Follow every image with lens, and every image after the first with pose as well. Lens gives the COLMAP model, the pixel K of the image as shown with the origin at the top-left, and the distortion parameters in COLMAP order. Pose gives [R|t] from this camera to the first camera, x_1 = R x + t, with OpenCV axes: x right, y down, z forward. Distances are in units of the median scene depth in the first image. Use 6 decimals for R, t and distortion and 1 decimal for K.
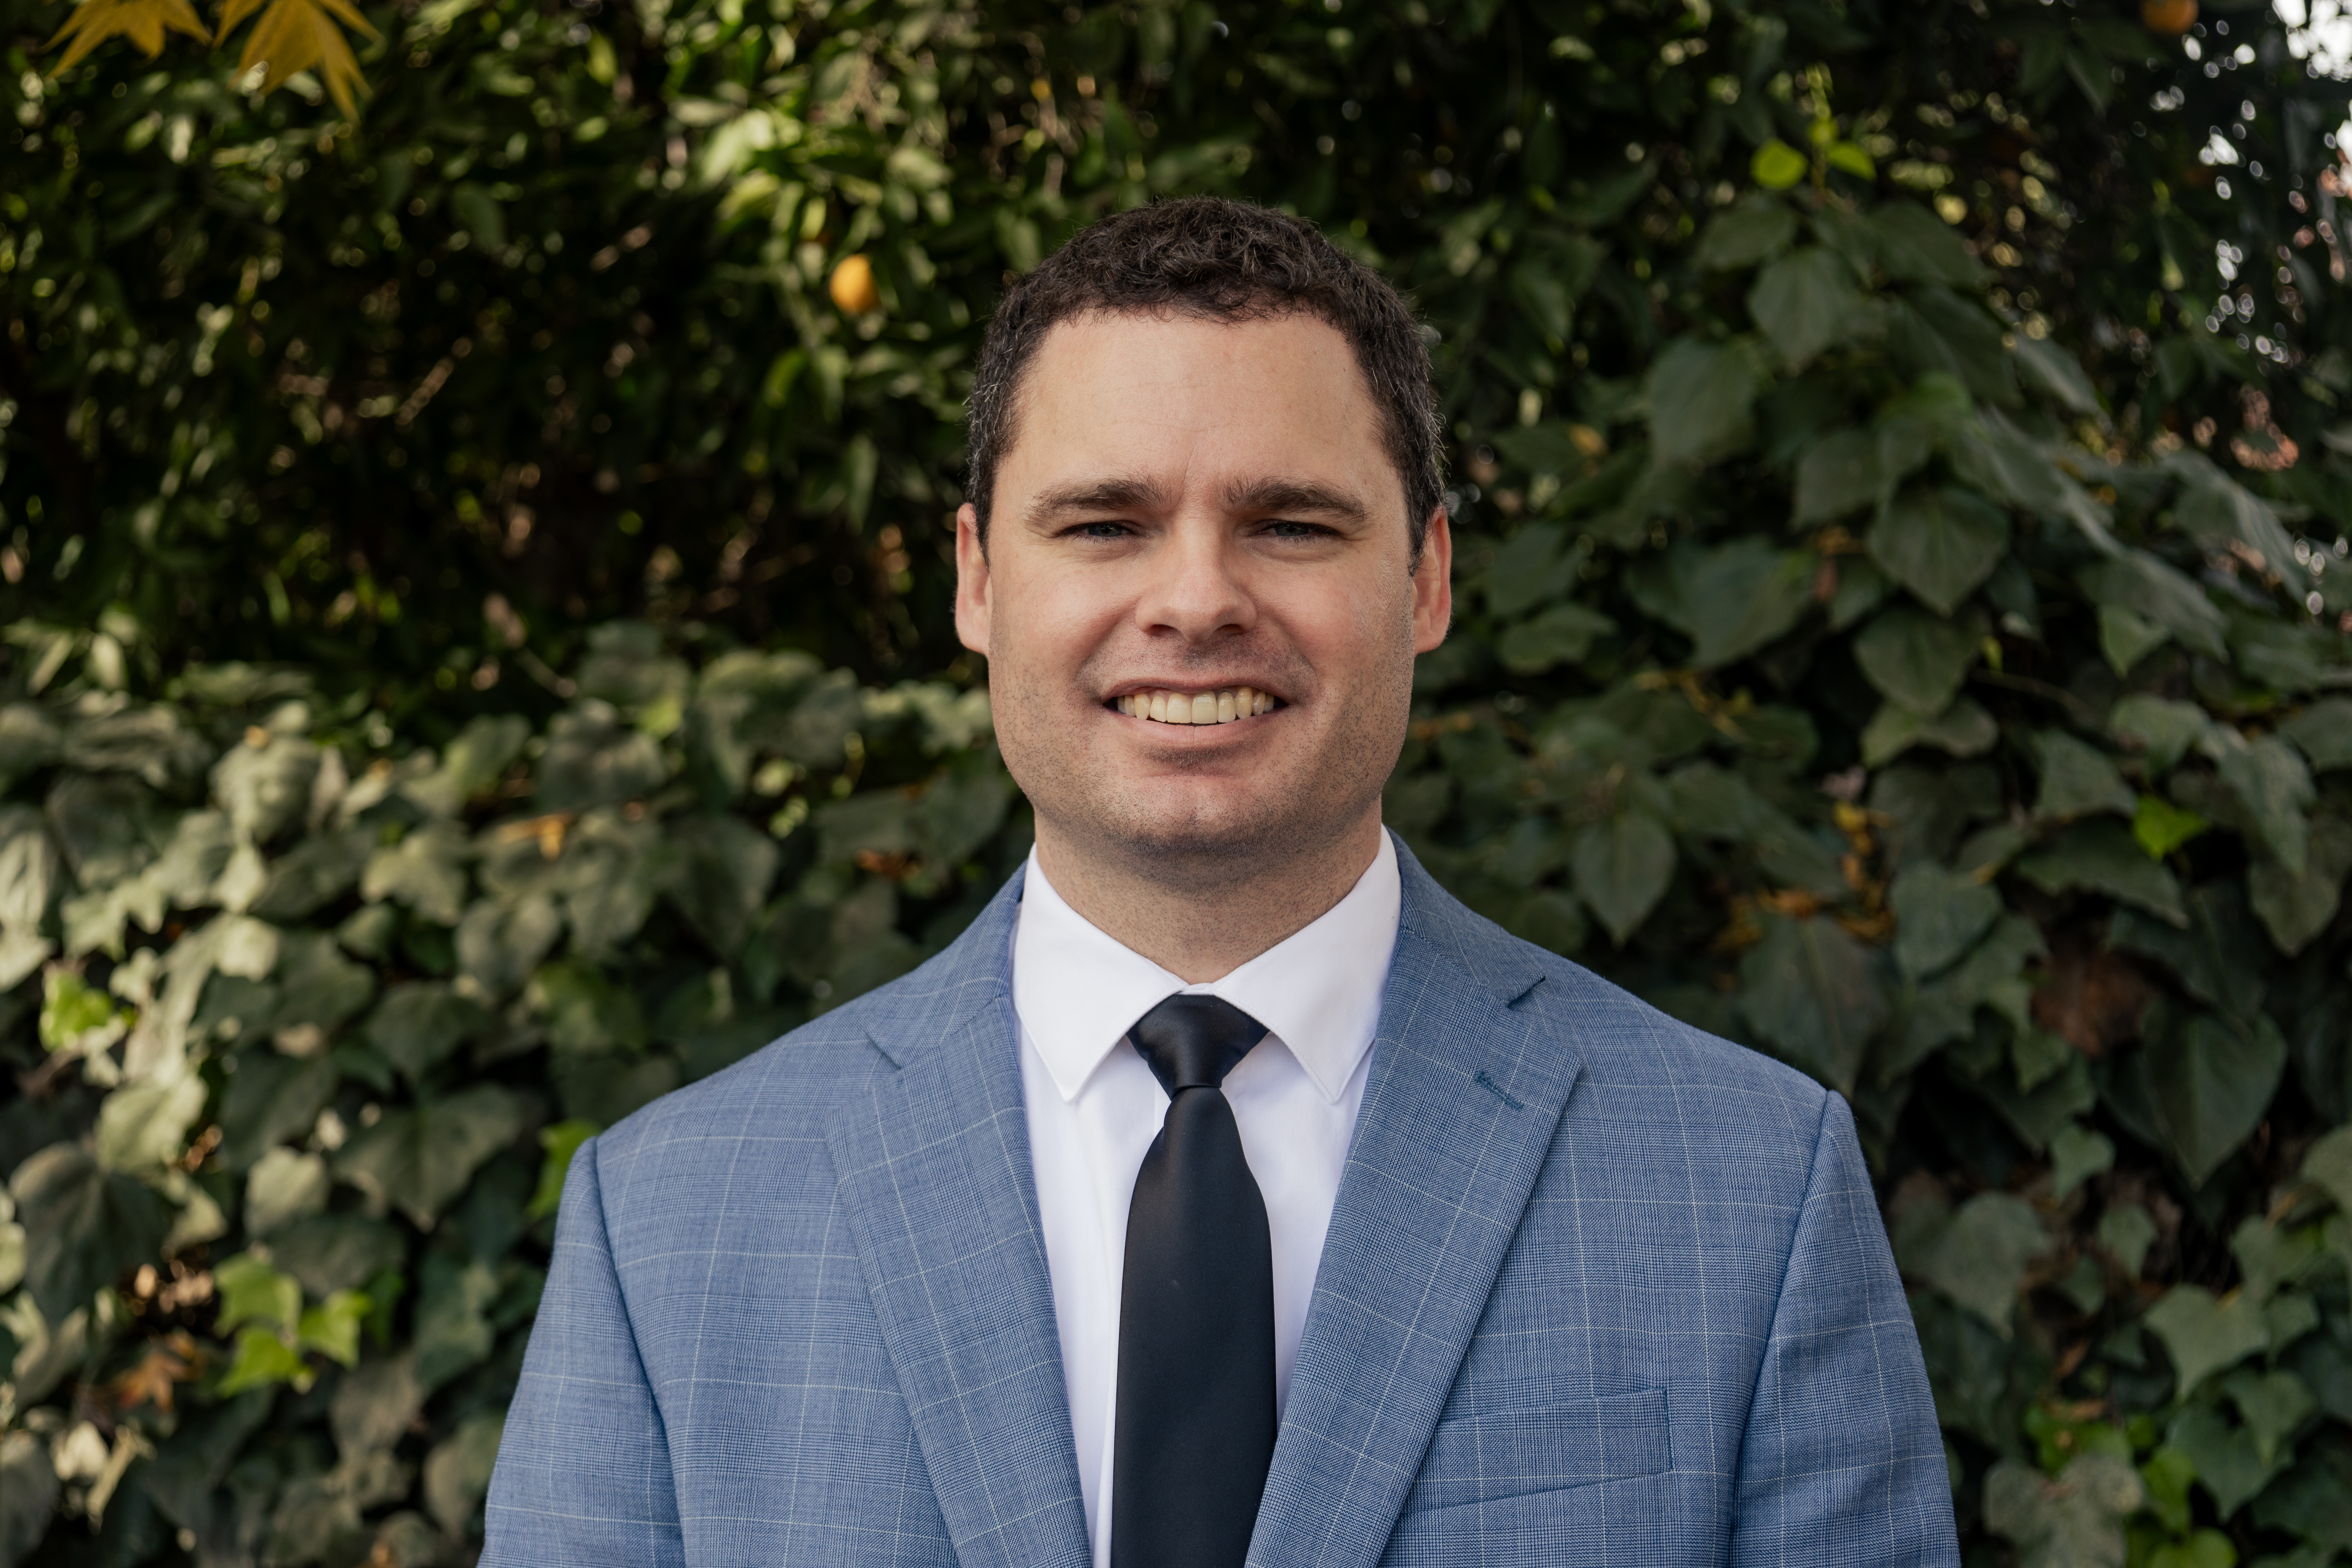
lens RADIAL K [[4185.2, 0, 1174.2], [0, 4185.2, 774.0], [0, 0, 1]] dist [0.031166, 0.000000]
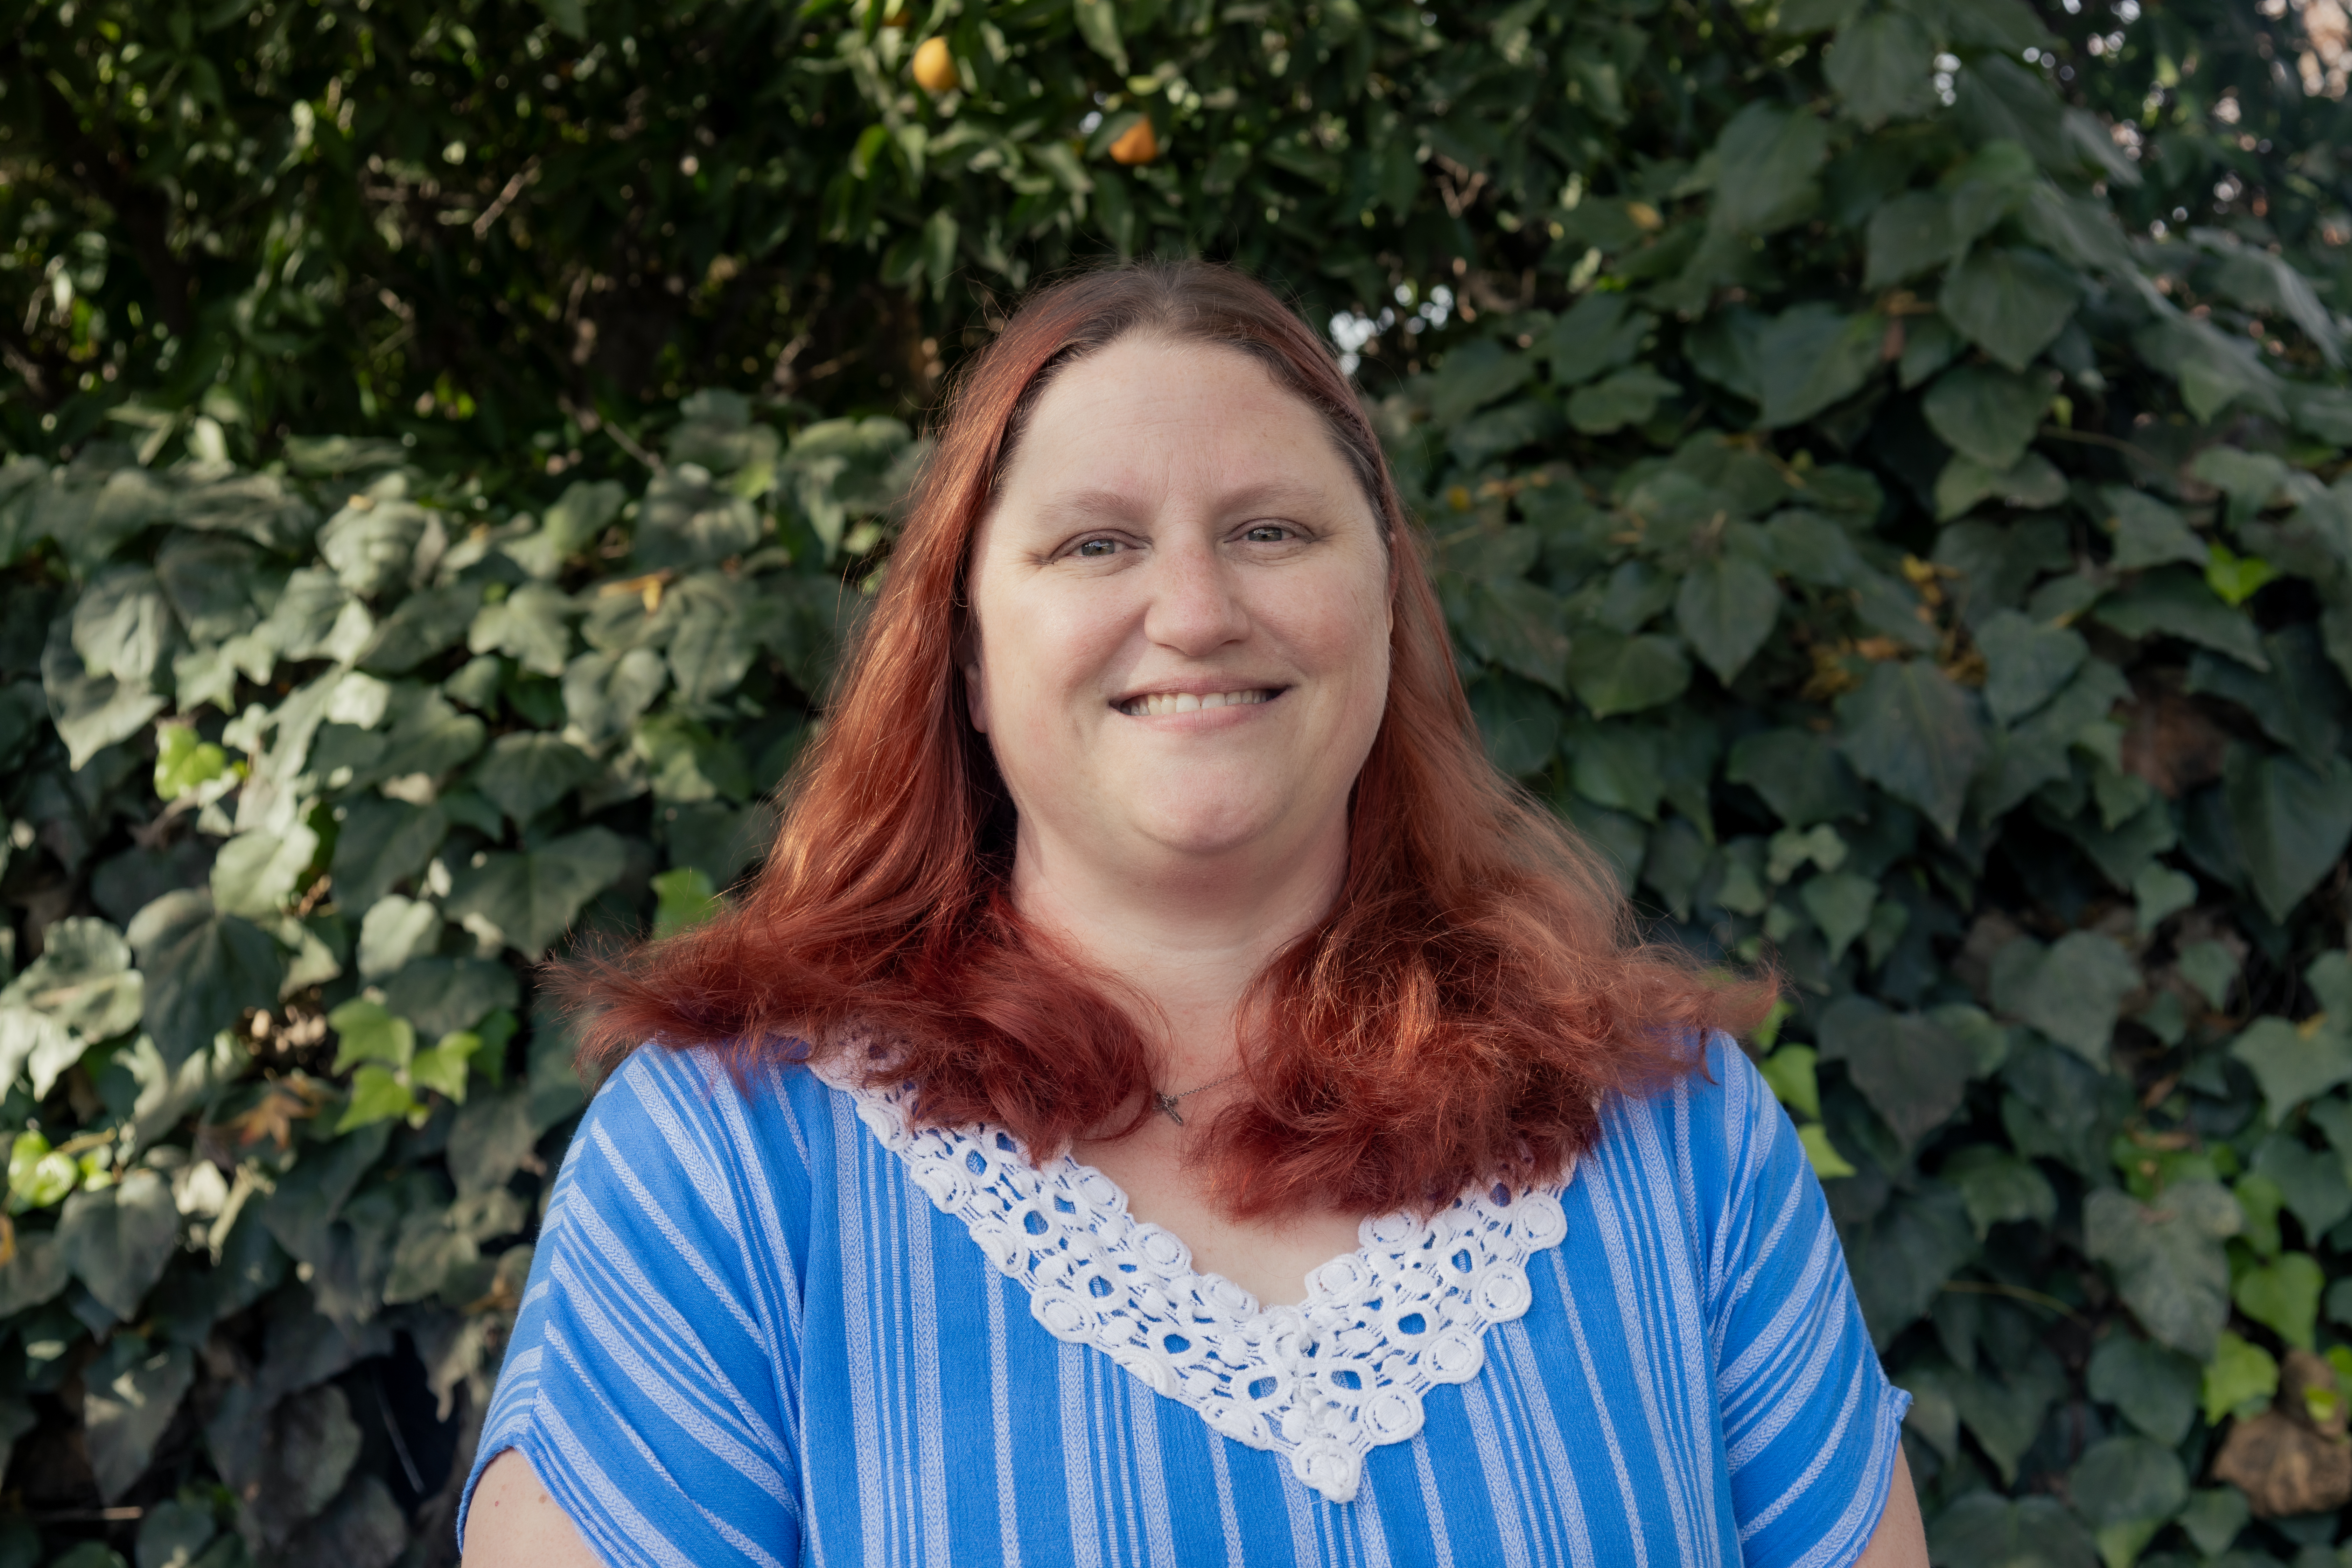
lens RADIAL K [[3350.1, 0, 1180.5], [0, 3350.1, 796.1], [0, 0, 1]] dist [0.015302, 0.000000]
pose [[0.999266, -0.002372, 0.038229, -0.051319], [0.000372, 0.998635, 0.052238, 0.022226], [-0.038300, -0.052186, 0.997903, 0.172918]]
